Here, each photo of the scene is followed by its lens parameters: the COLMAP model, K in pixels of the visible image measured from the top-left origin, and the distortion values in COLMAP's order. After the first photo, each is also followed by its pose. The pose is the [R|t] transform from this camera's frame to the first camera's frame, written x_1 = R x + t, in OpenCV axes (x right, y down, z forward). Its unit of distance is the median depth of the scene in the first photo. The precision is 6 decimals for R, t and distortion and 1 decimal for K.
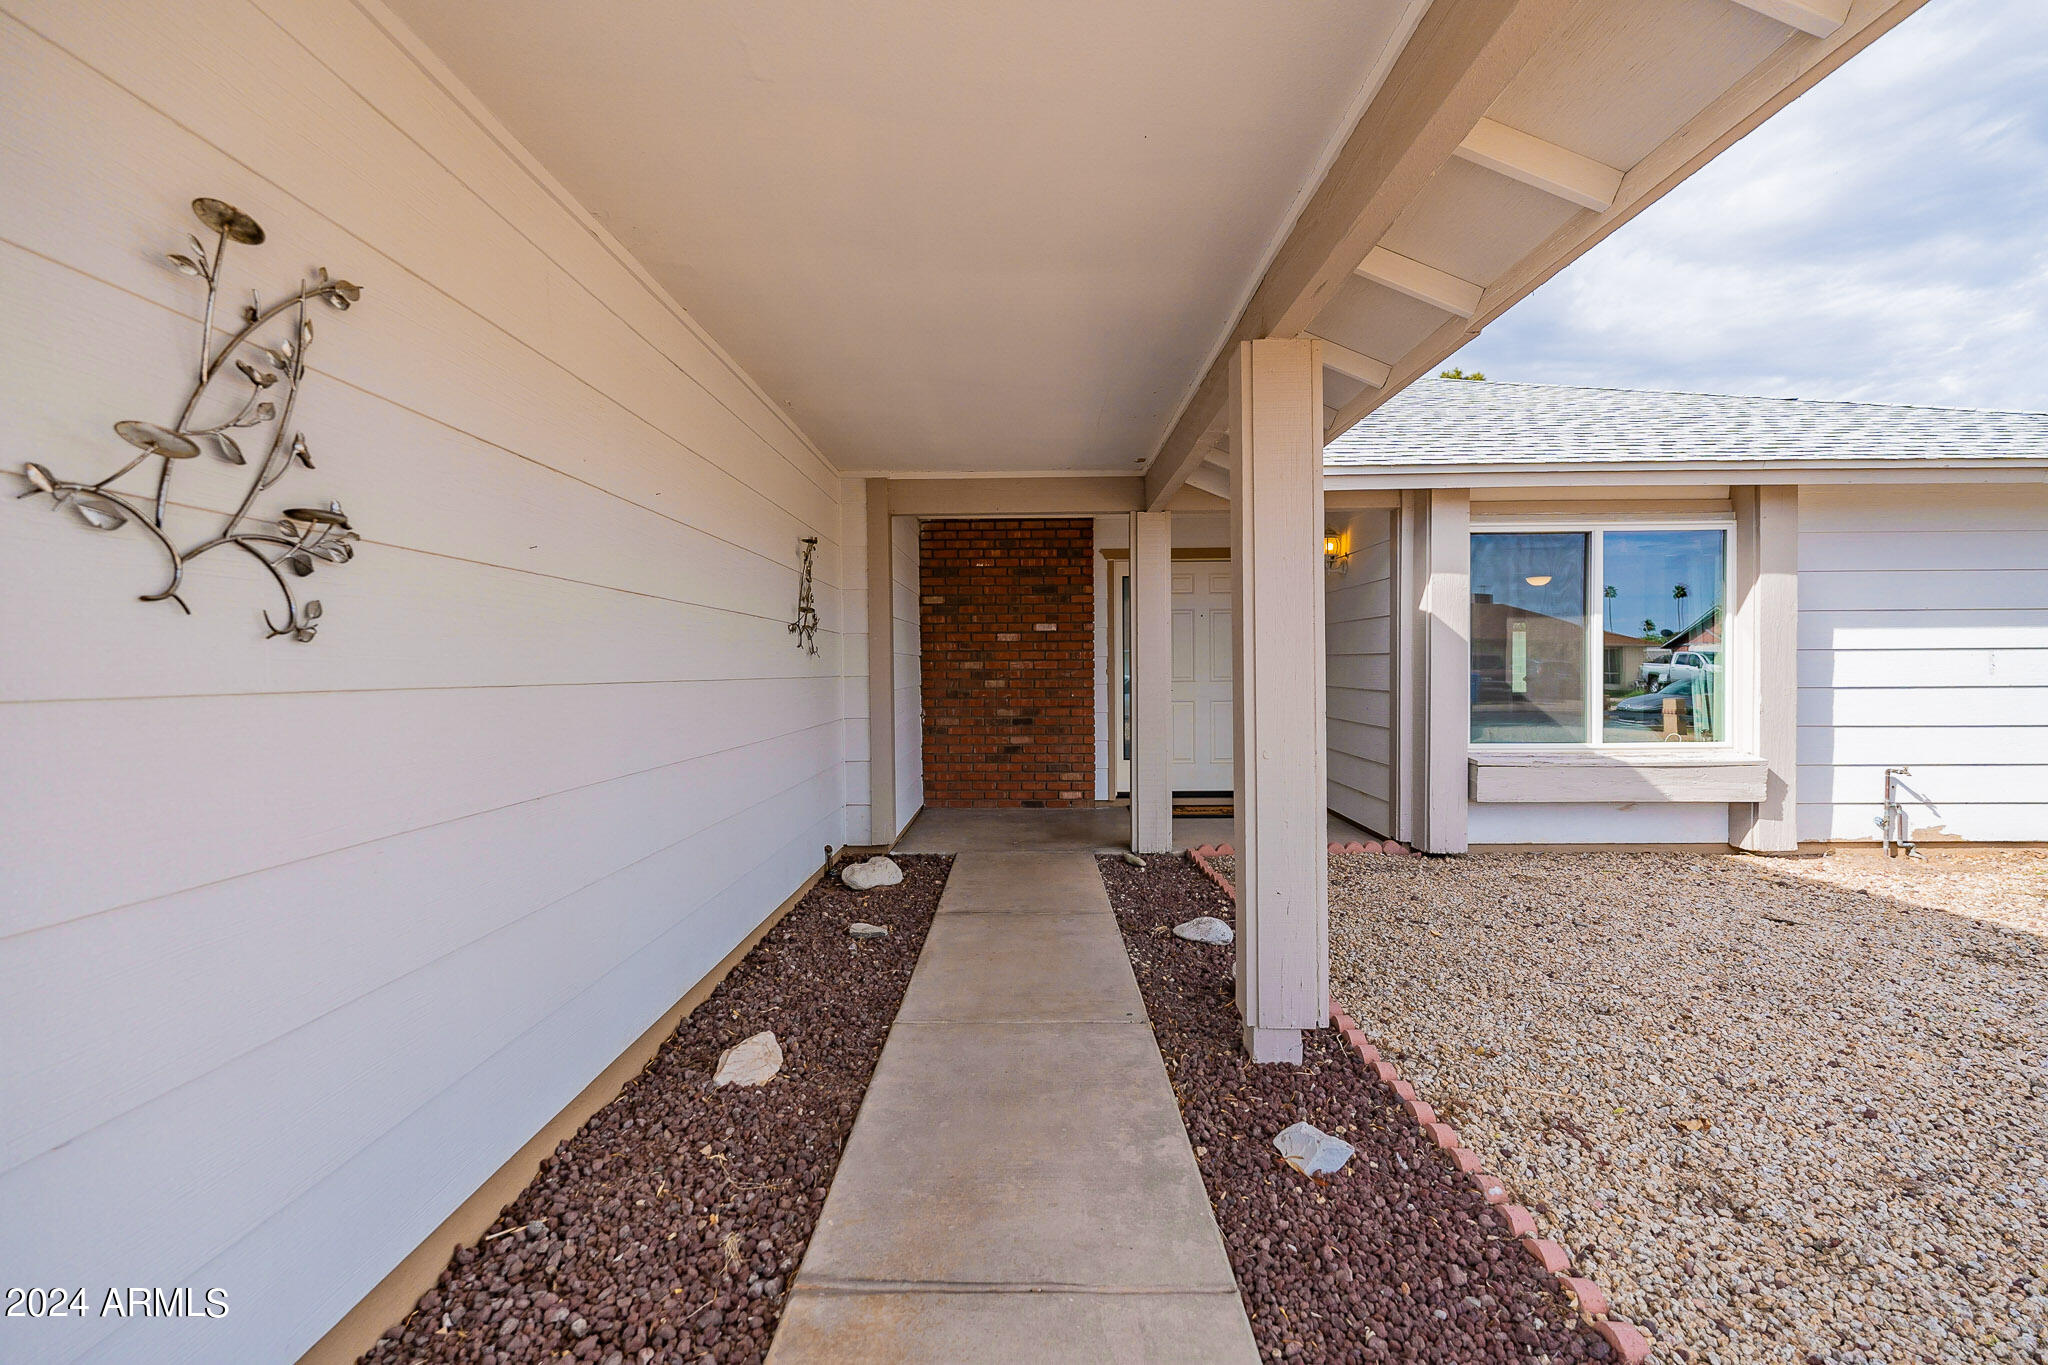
lens RADIAL K [[912.4, 0, 1024.9], [0, 912.4, 689.6], [0, 0, 1]] dist [-0.009543, -0.000124]
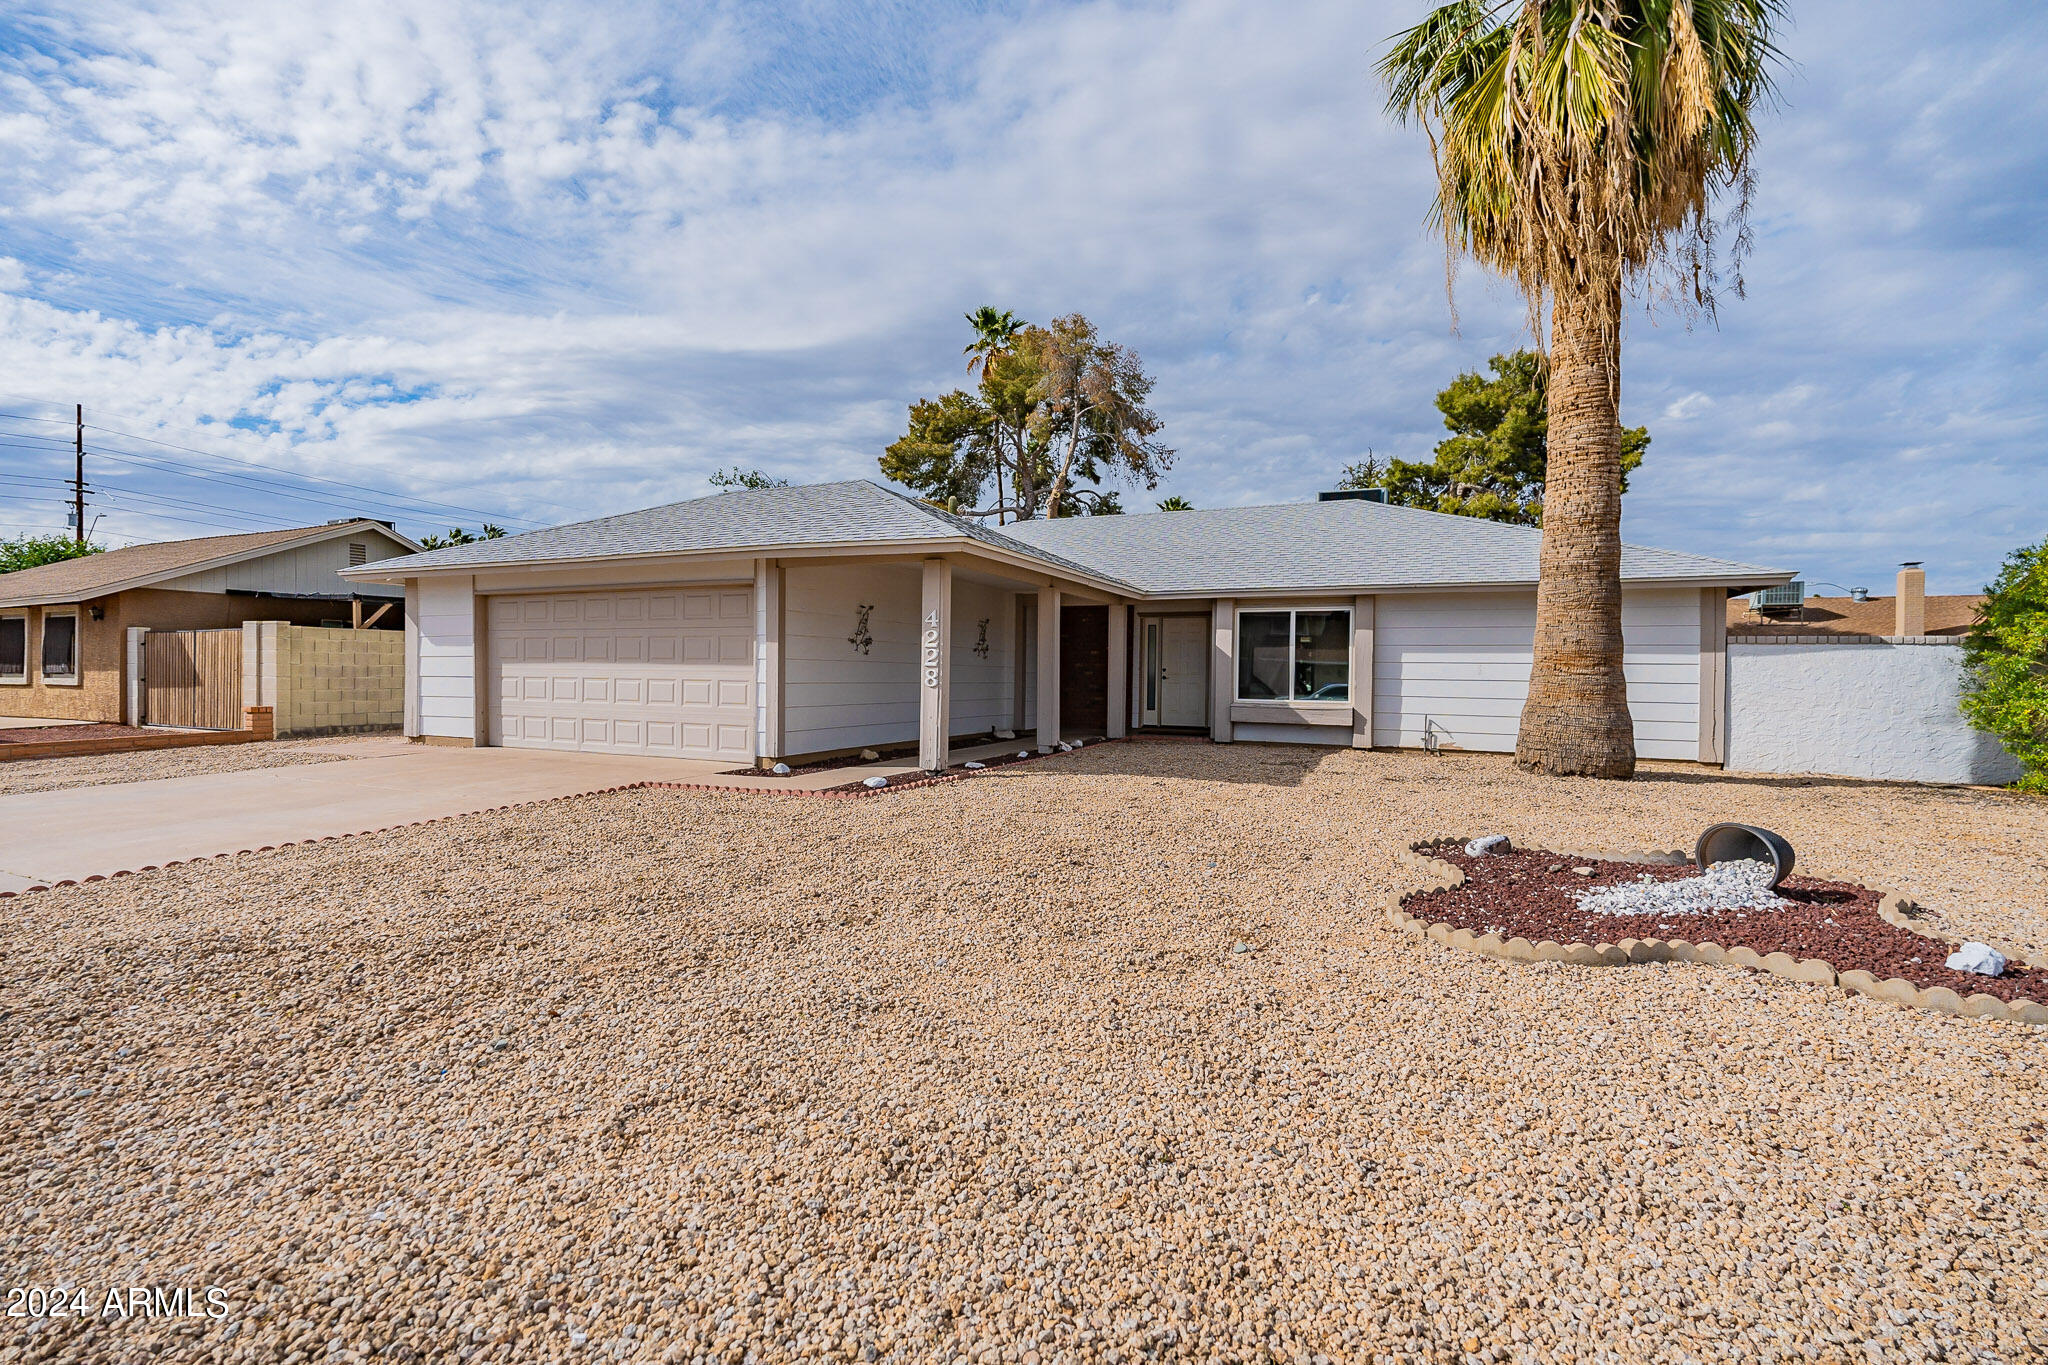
lens RADIAL K [[912.4, 0, 1036.5], [0, 912.4, 669.3], [0, 0, 1]] dist [-0.009543, -0.000124]
pose [[0.917219, 0.018328, -0.397963, 0.971632], [-0.030662, 0.999226, -0.024649, 0.058971], [0.397203, 0.034811, 0.917070, -1.486718]]
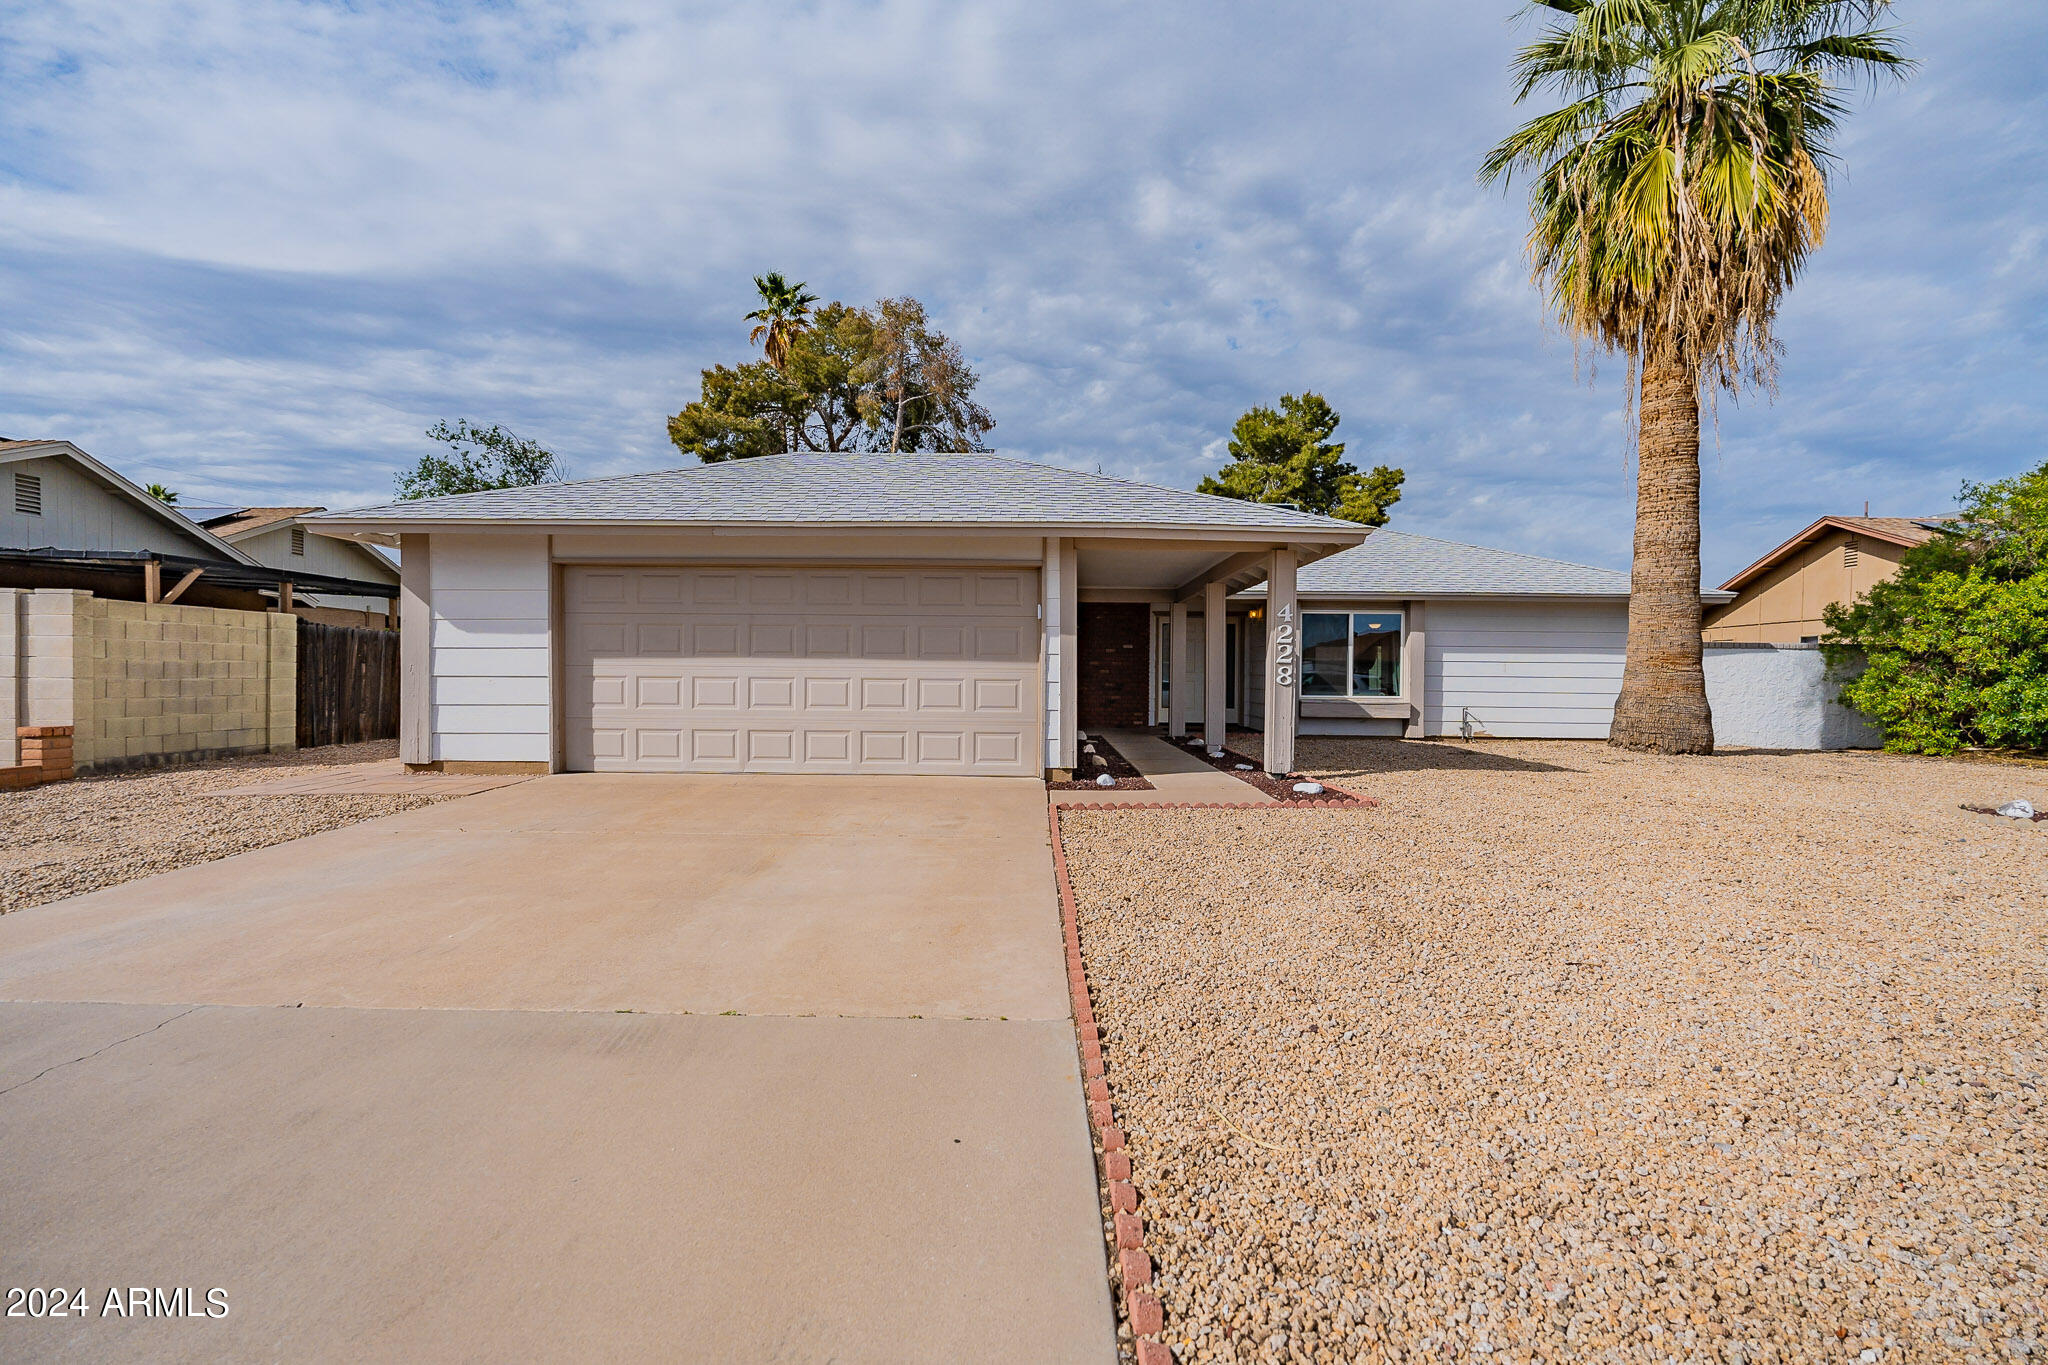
lens RADIAL K [[912.4, 0, 1019.7], [0, 912.4, 699.2], [0, 0, 1]] dist [-0.009543, -0.000124]
pose [[0.999770, 0.018055, 0.011618, -0.350403], [-0.018015, 0.999832, -0.003474, 0.094747], [-0.011679, 0.003264, 0.999926, -1.606125]]
